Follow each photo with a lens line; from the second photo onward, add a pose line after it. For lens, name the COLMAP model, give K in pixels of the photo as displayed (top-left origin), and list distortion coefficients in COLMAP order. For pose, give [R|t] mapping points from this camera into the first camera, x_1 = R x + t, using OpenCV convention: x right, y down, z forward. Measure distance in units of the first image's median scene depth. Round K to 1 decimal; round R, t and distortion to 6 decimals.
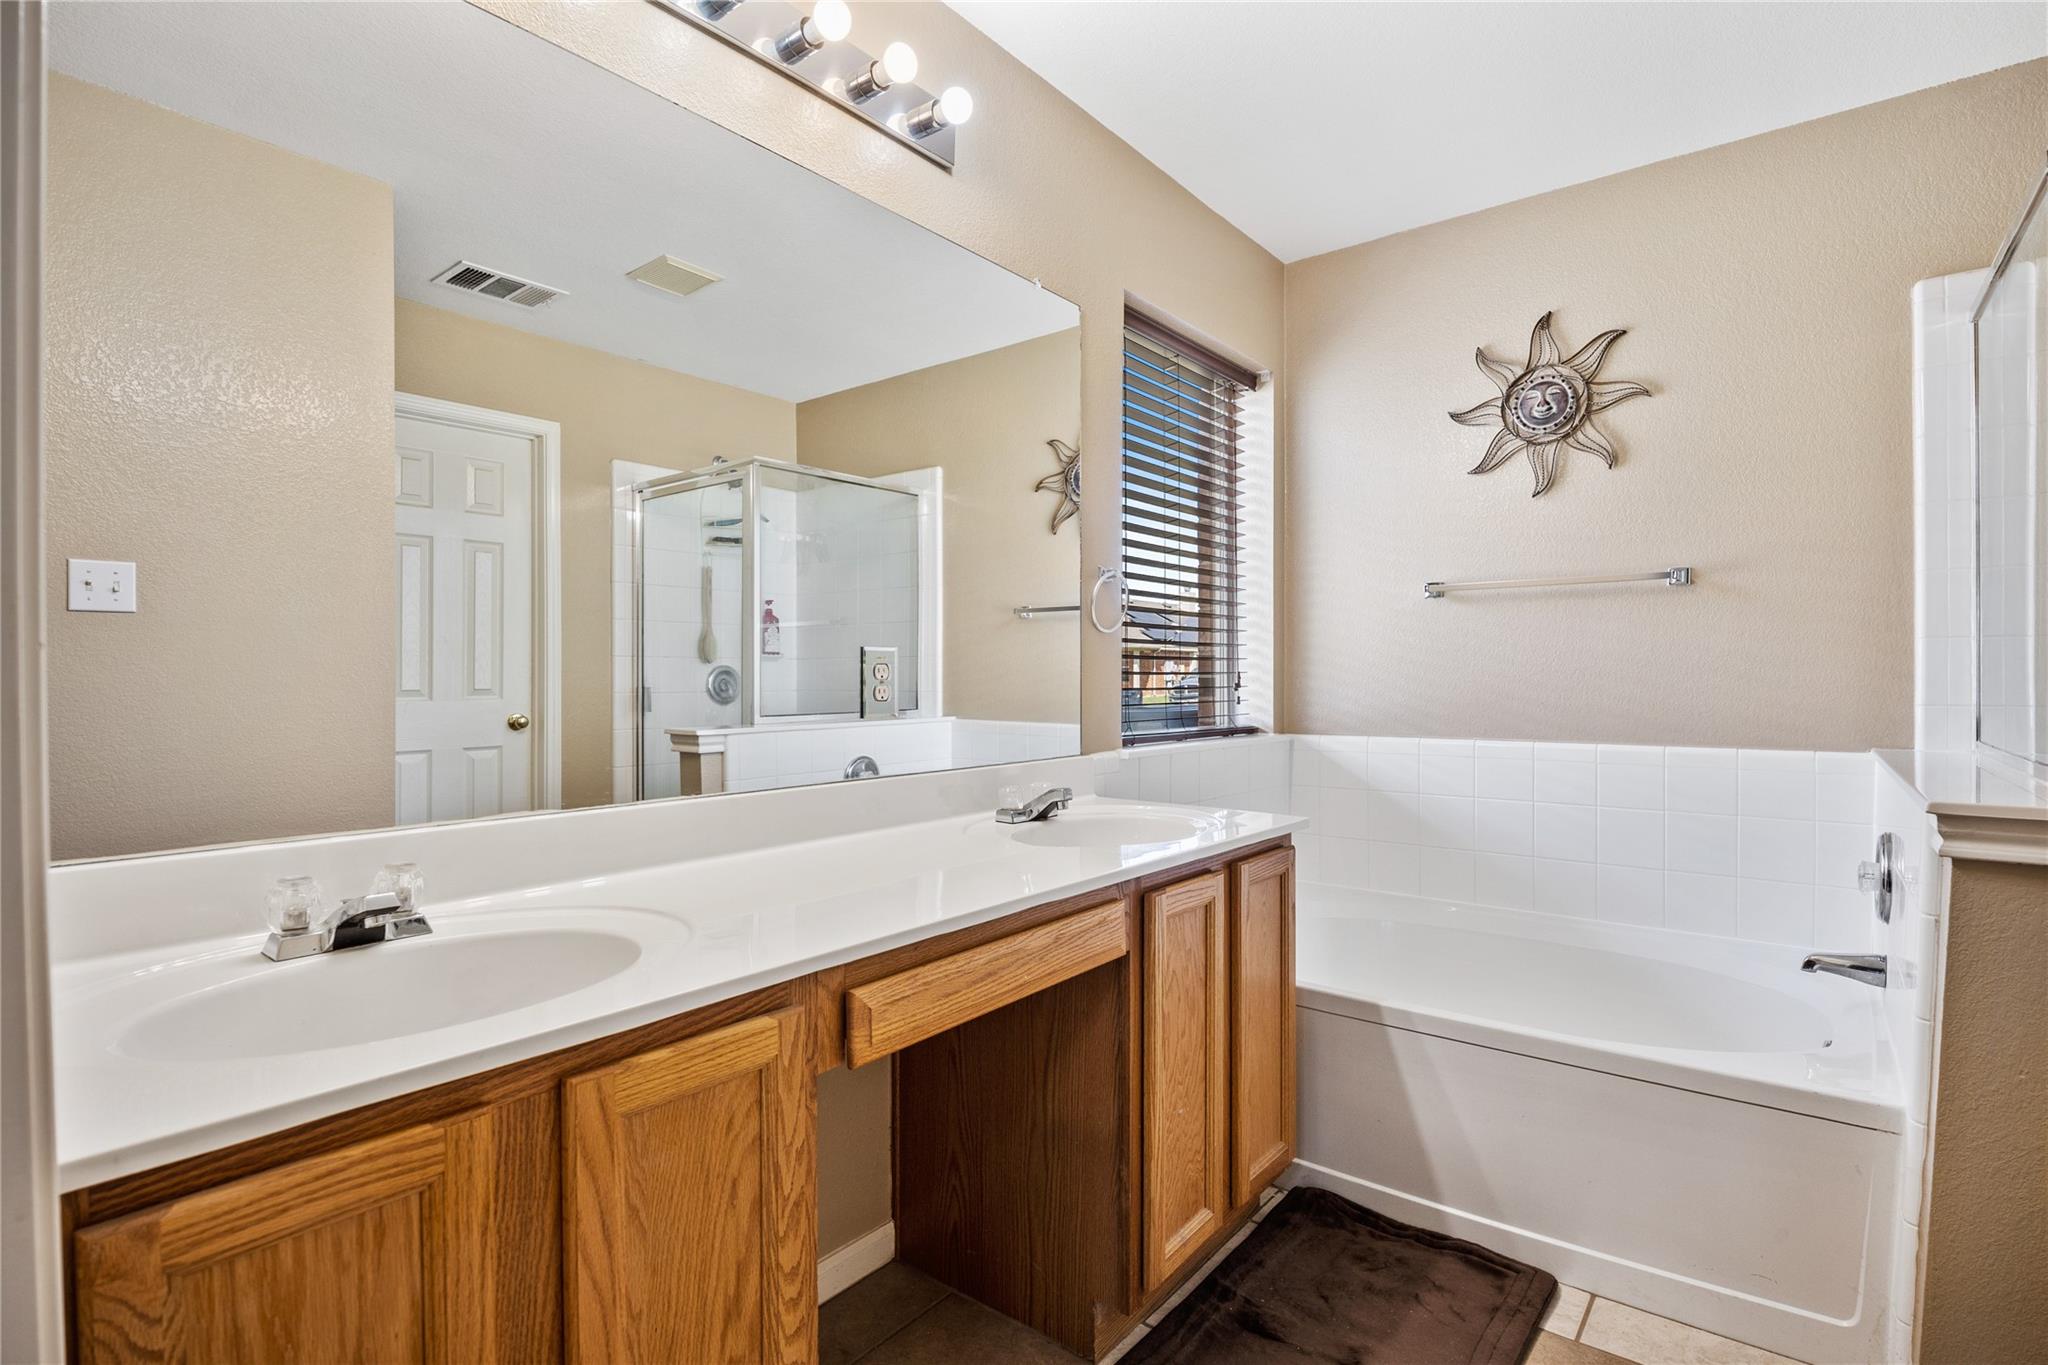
lens RADIAL K [[975.9, 0, 1013.5], [0, 975.9, 693.5], [0, 0, 1]] dist [-0.011591, -0.006180]
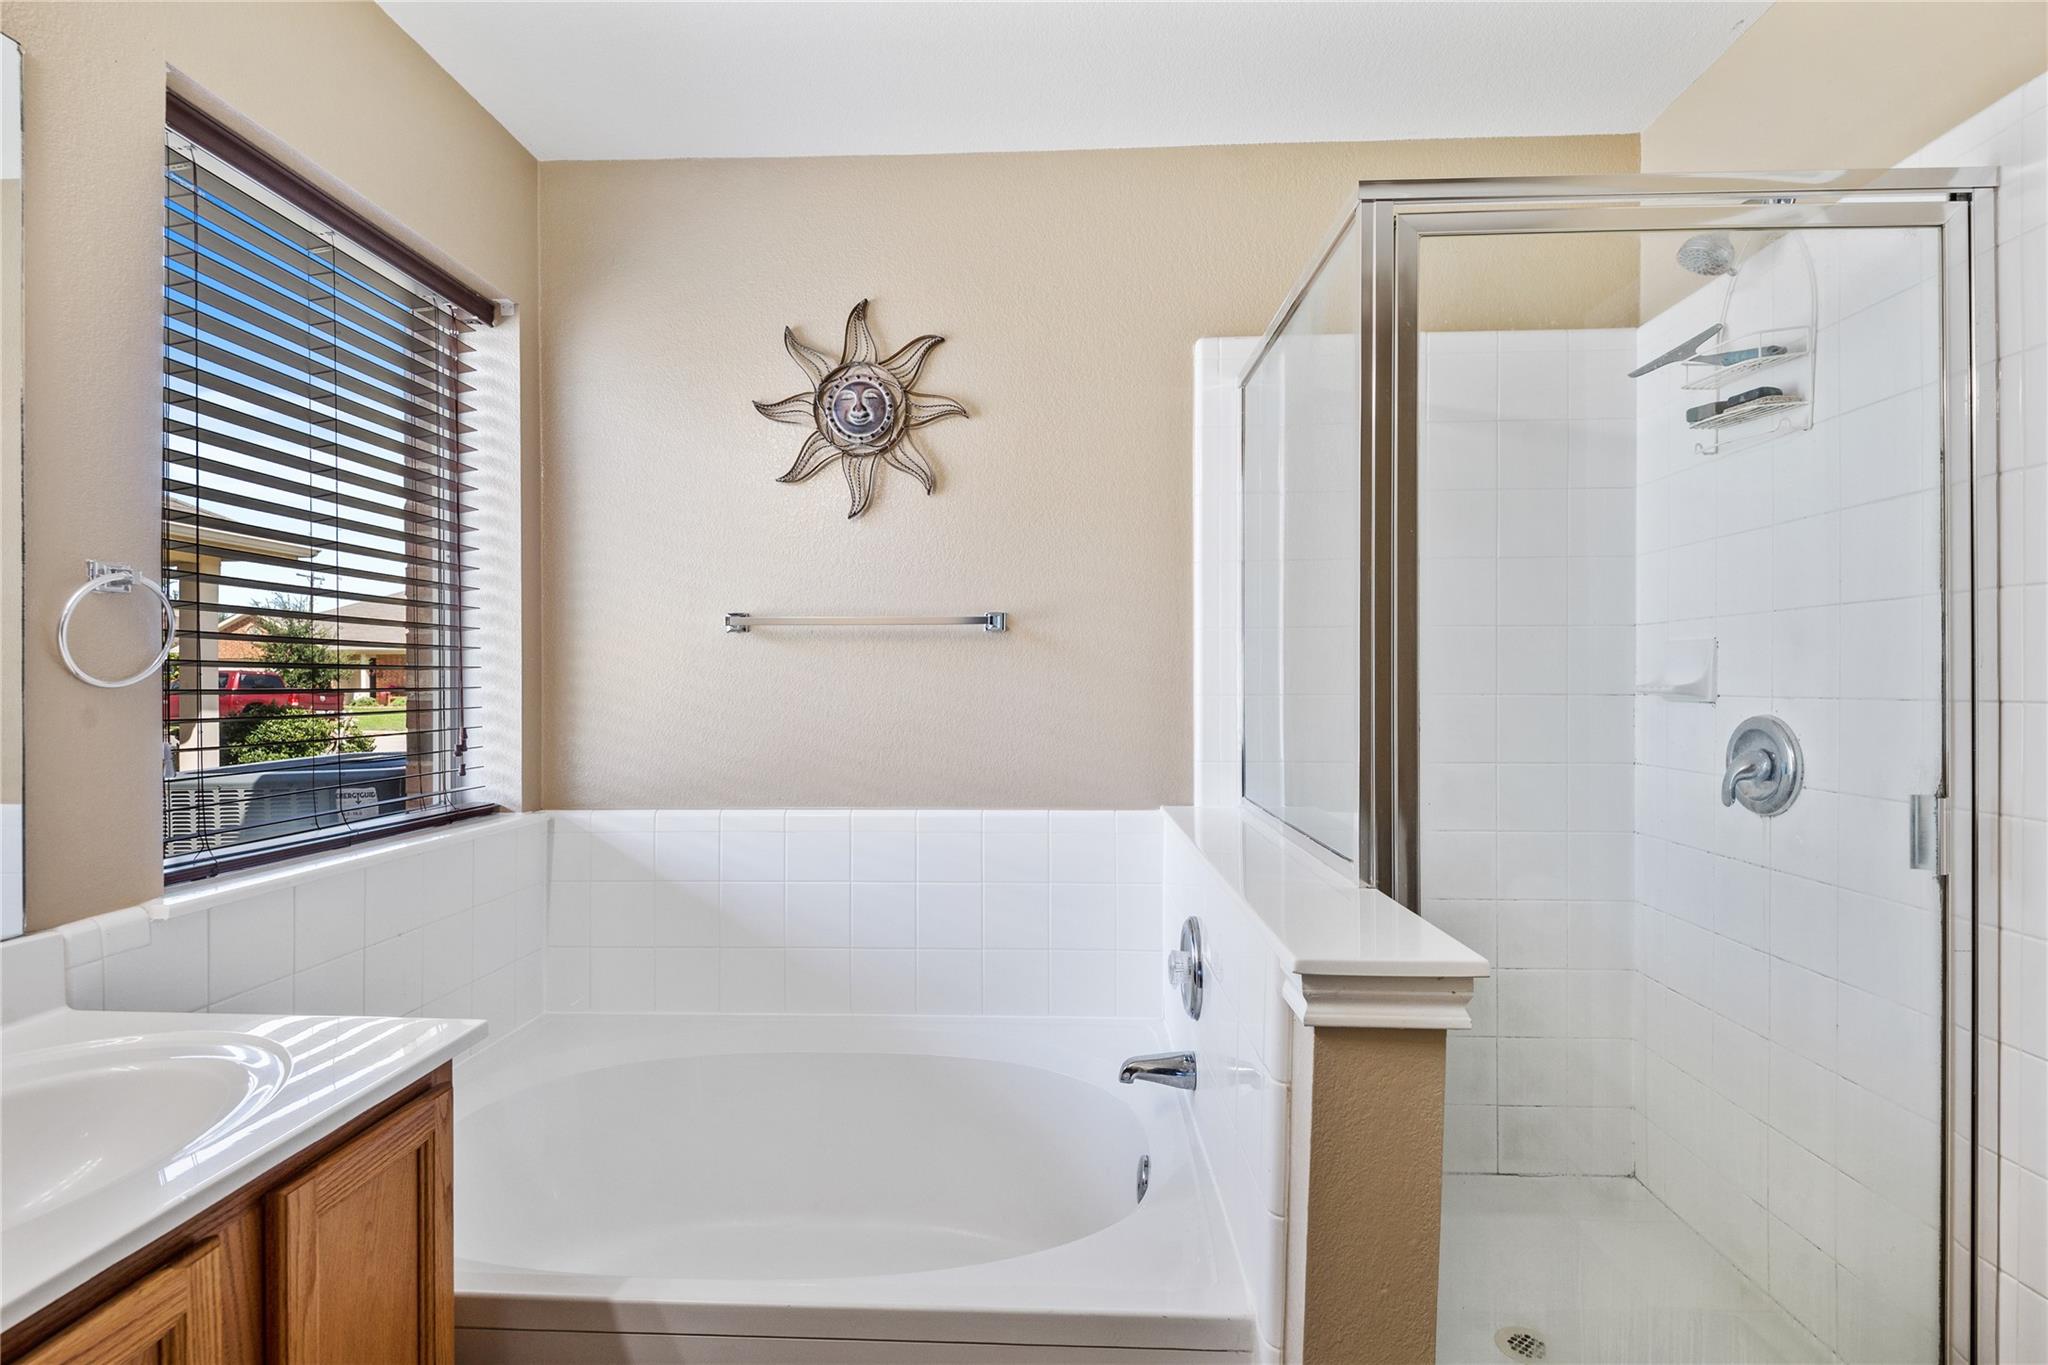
lens RADIAL K [[973.1, 0, 1024.1], [0, 973.1, 690.8], [0, 0, 1]] dist [0.003169, -0.000315]
pose [[0.797173, -0.000888, 0.603750, 0.148824], [0.007363, 0.999939, -0.008251, -0.045365], [-0.603706, 0.011023, 0.797131, 0.242182]]
